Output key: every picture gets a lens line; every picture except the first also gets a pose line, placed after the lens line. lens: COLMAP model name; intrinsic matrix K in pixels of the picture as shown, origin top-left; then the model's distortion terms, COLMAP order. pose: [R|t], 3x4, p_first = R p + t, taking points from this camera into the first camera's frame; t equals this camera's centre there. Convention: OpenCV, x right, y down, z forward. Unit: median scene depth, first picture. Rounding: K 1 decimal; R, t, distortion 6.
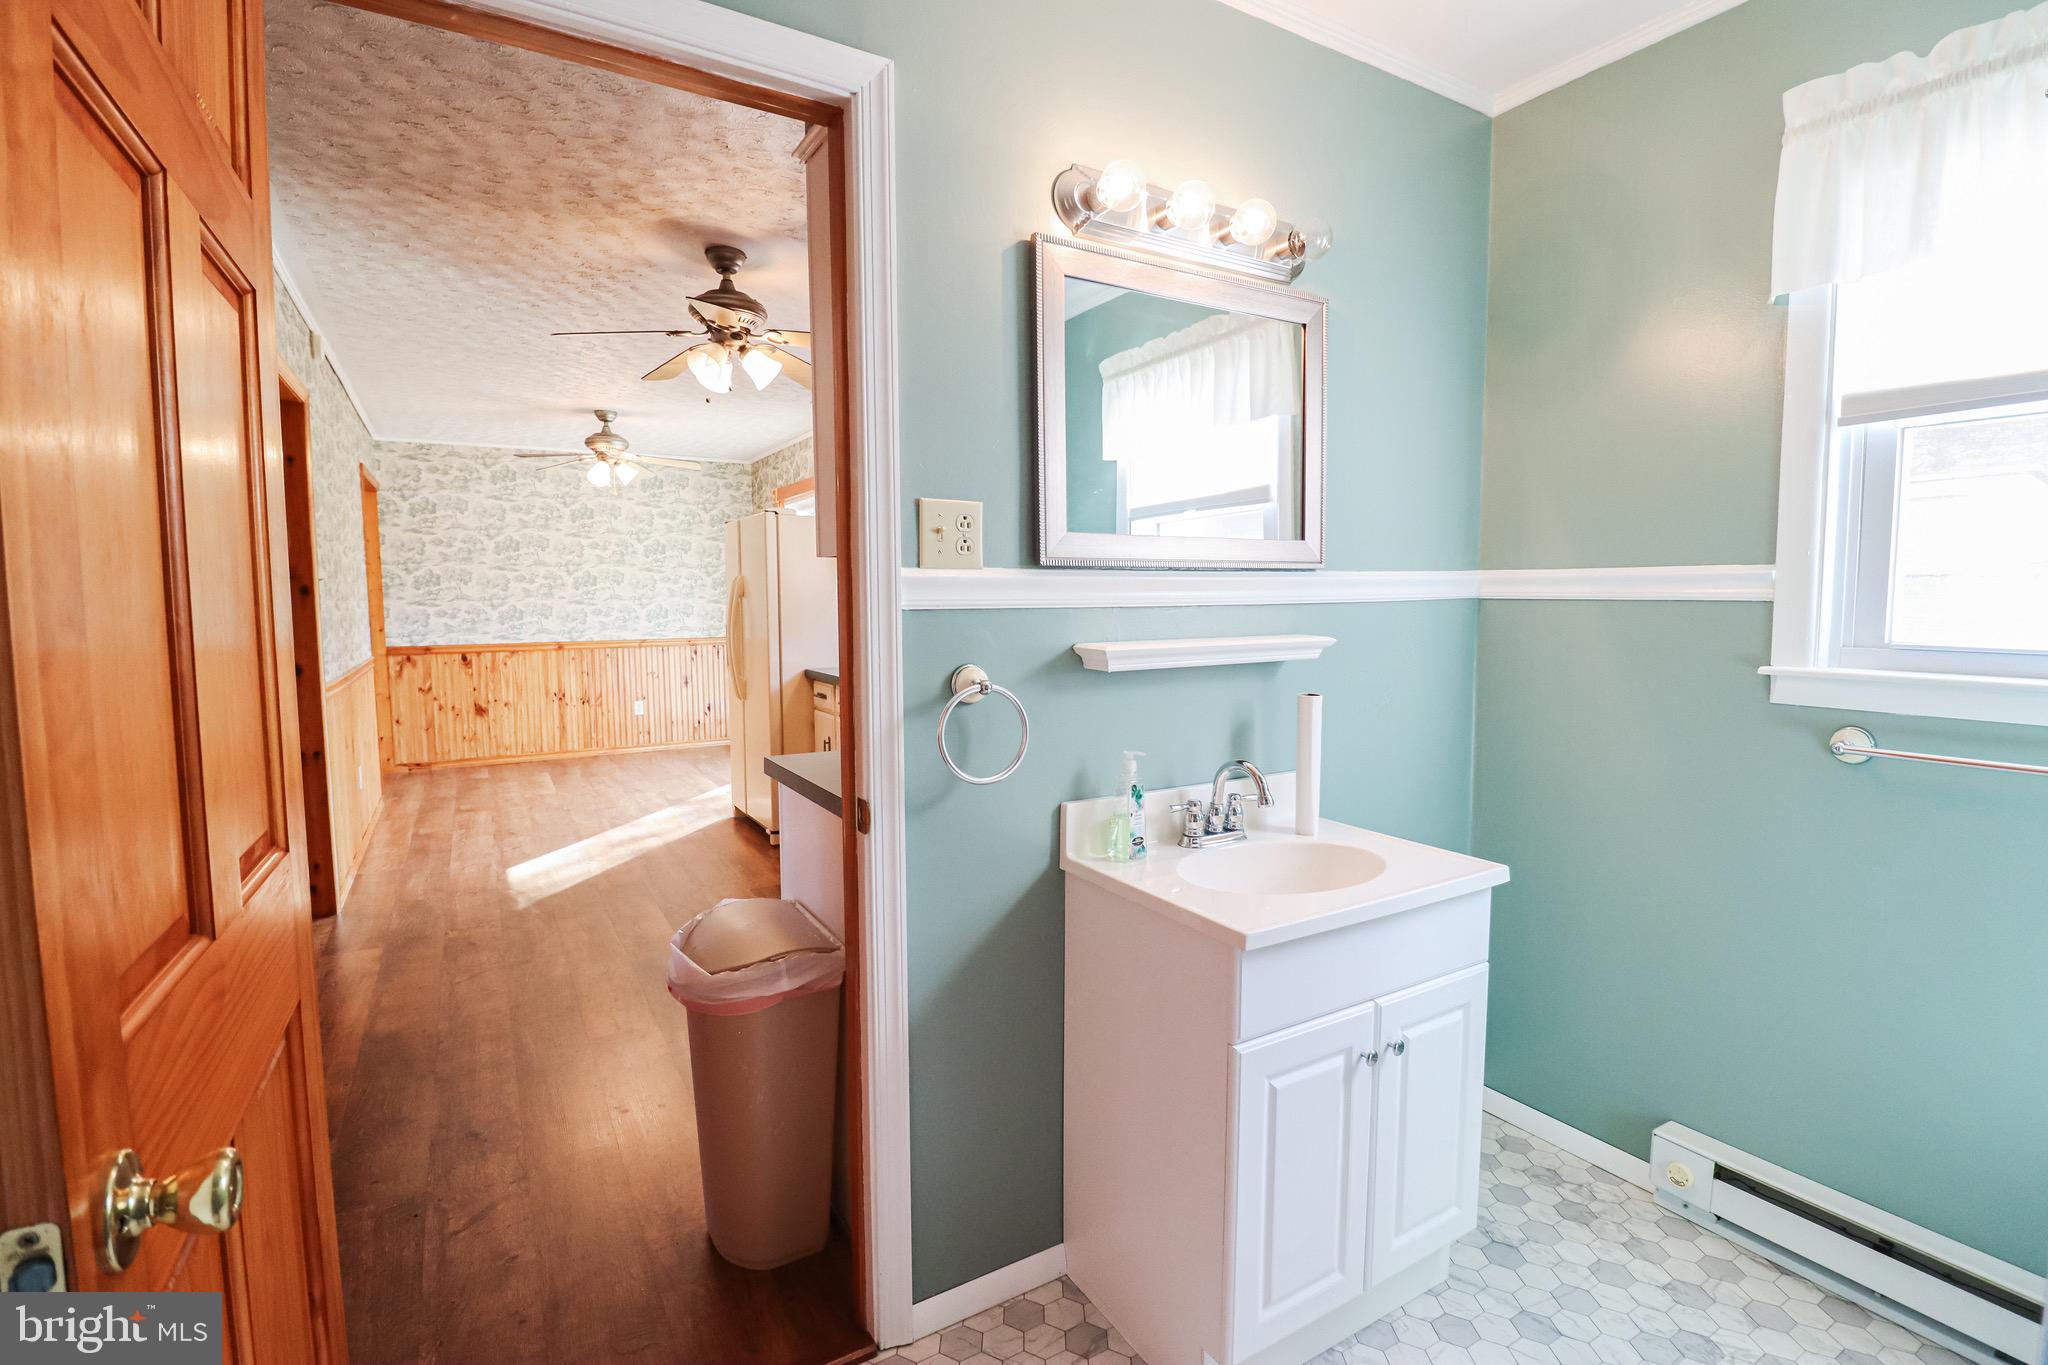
lens RADIAL K [[945.2, 0, 1048.2], [0, 945.2, 680.3], [0, 0, 1]] dist [-0.001425, -0.011502]
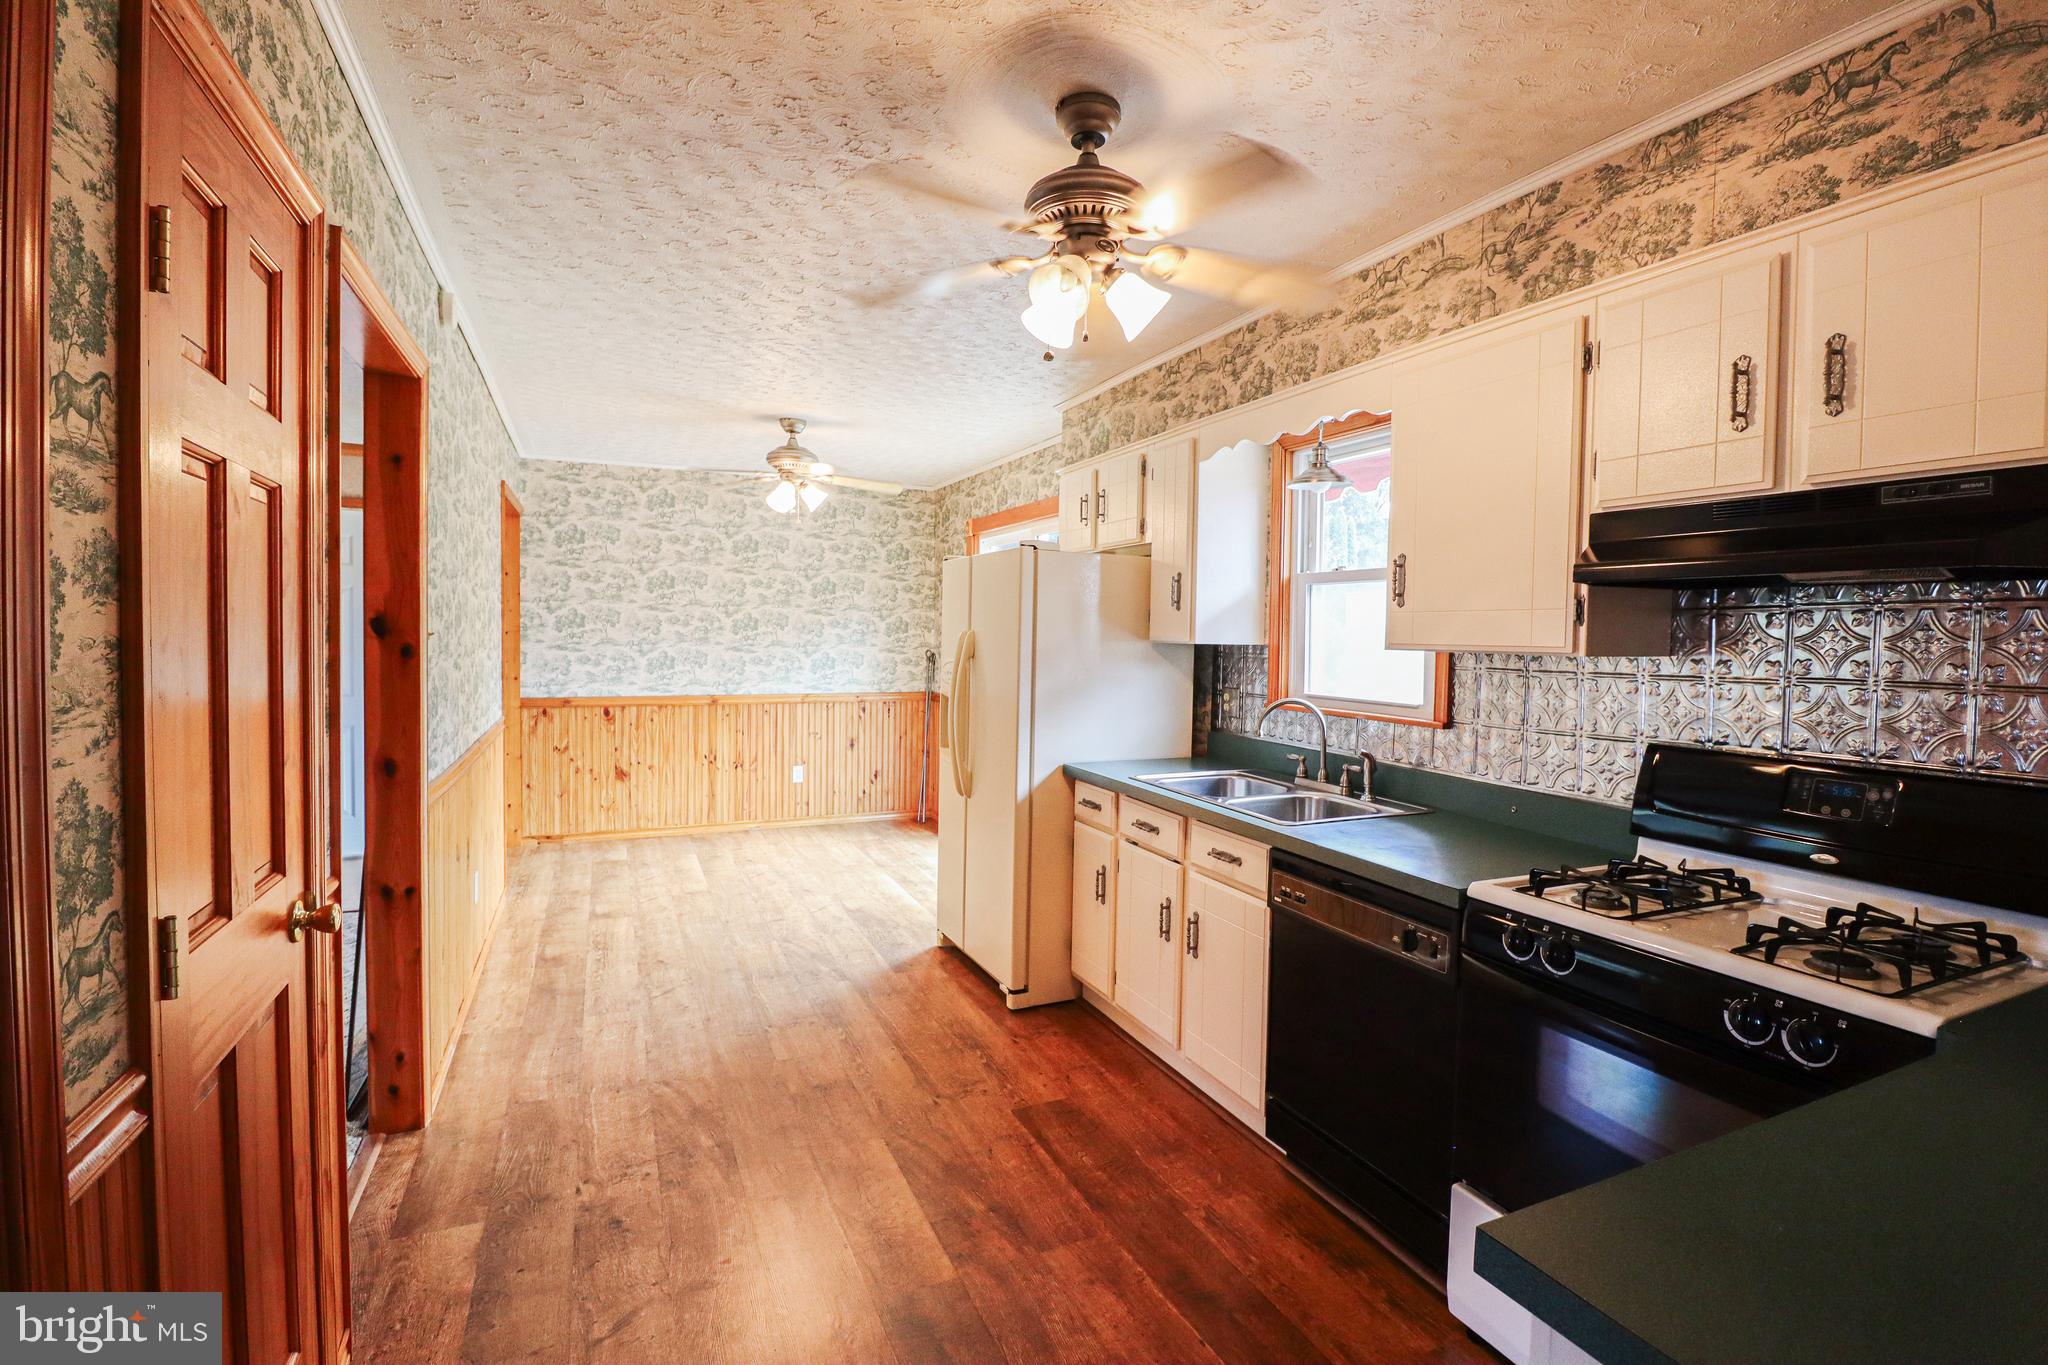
lens RADIAL K [[945.2, 0, 1051.4], [0, 945.2, 671.2], [0, 0, 1]] dist [-0.001425, -0.011502]
pose [[0.994272, 0.026073, -0.103647, -0.190540], [-0.031090, 0.998407, -0.047092, -0.047383], [0.102254, 0.050045, 0.993499, 0.276668]]
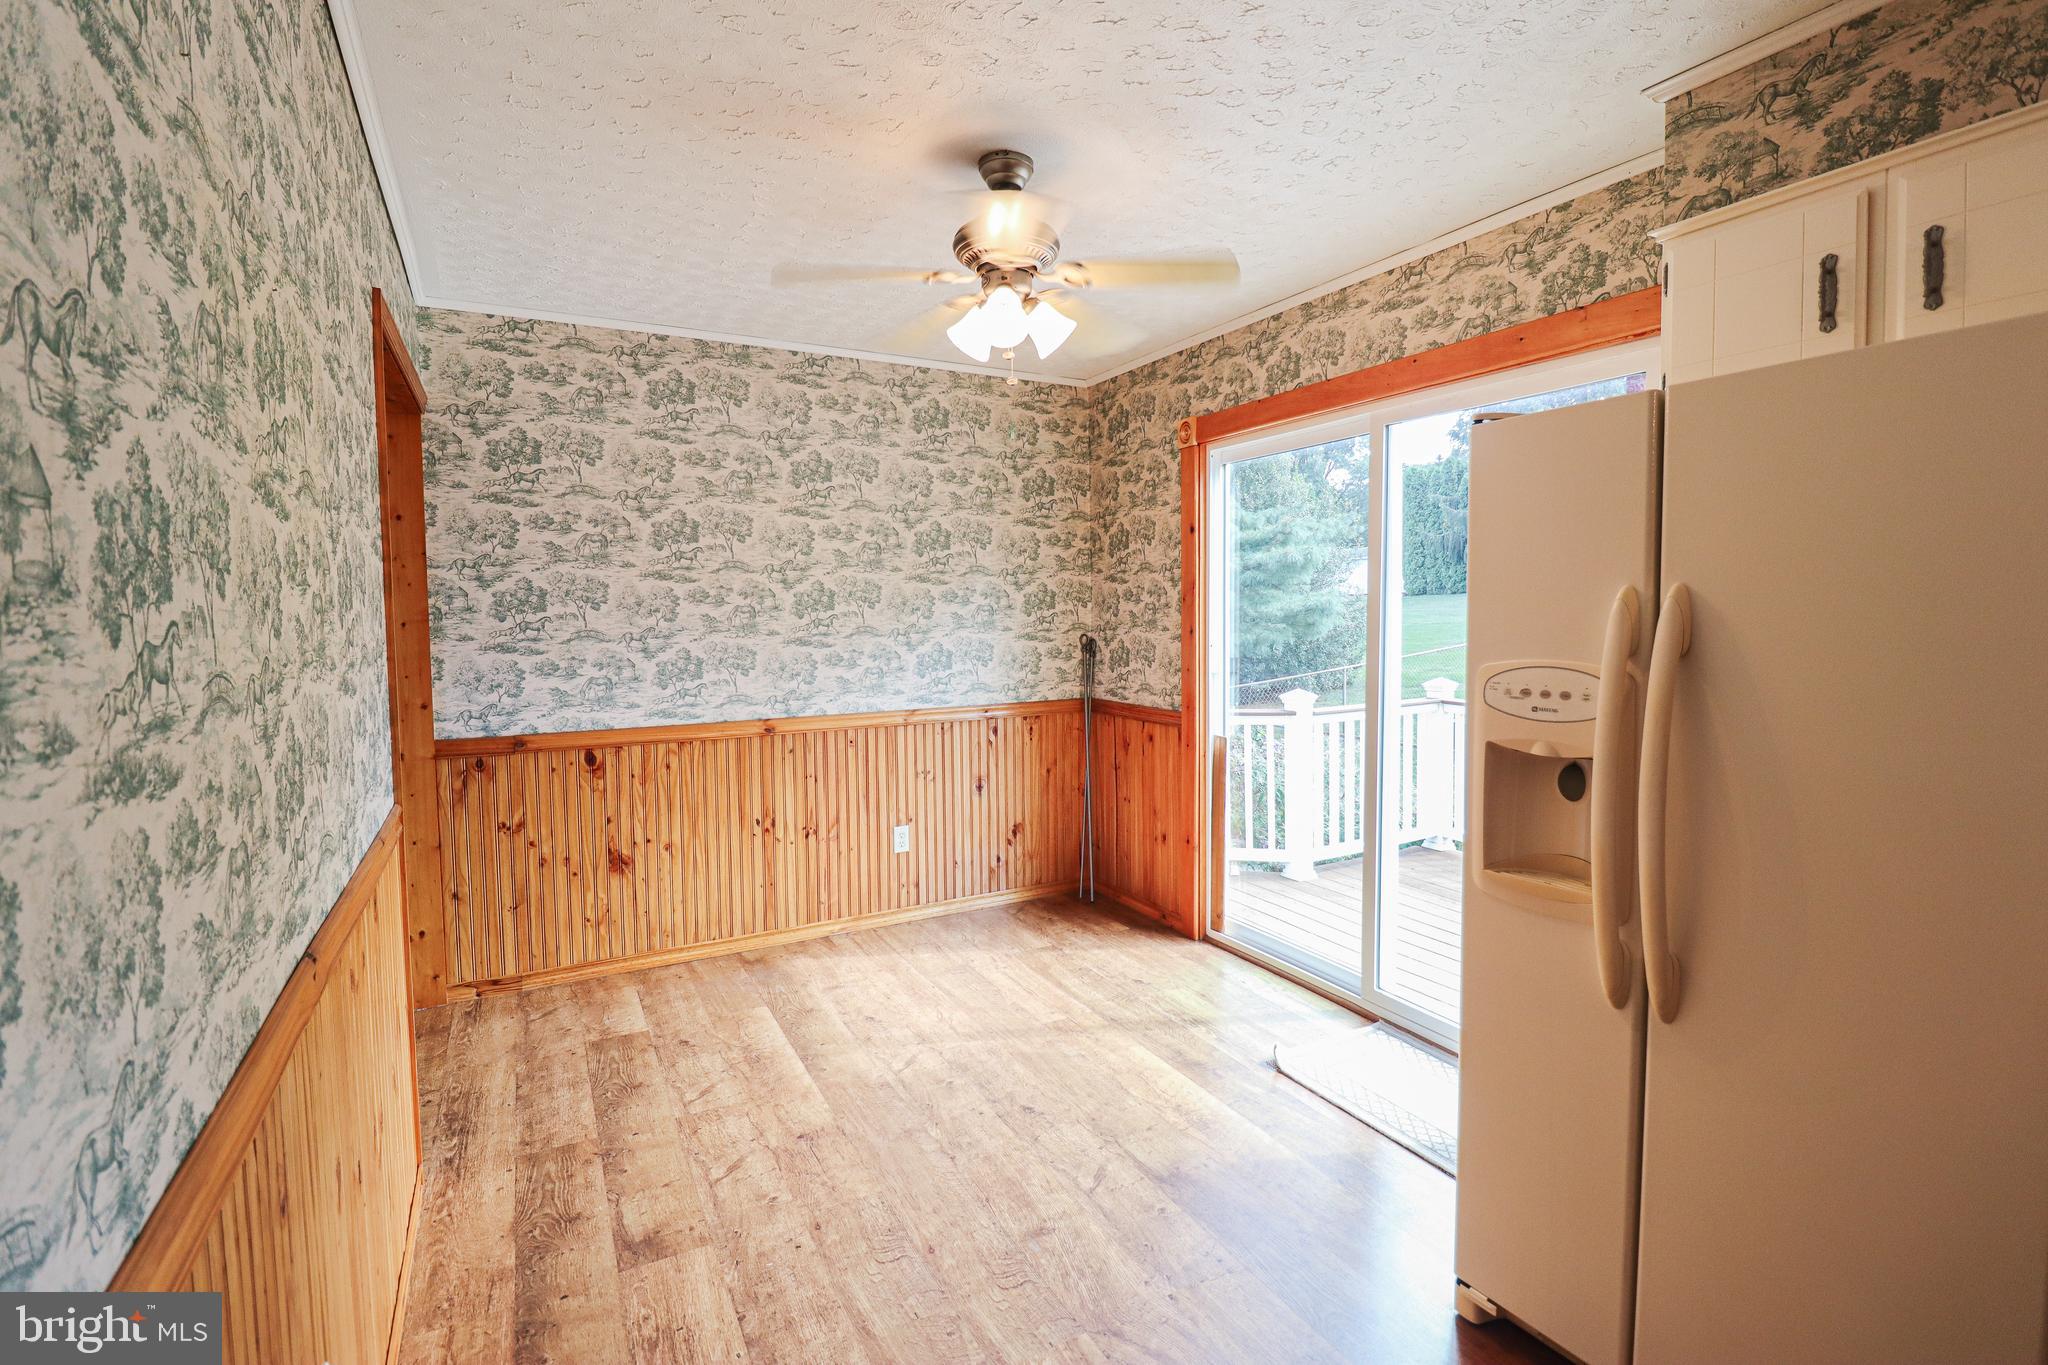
lens RADIAL K [[945.2, 0, 1052.3], [0, 945.2, 665.9], [0, 0, 1]] dist [-0.001425, -0.011502]
pose [[0.999382, -0.001936, -0.035092, -0.517323], [0.000874, 0.999543, -0.030232, -0.081082], [0.035135, 0.030182, 0.998927, 0.738563]]
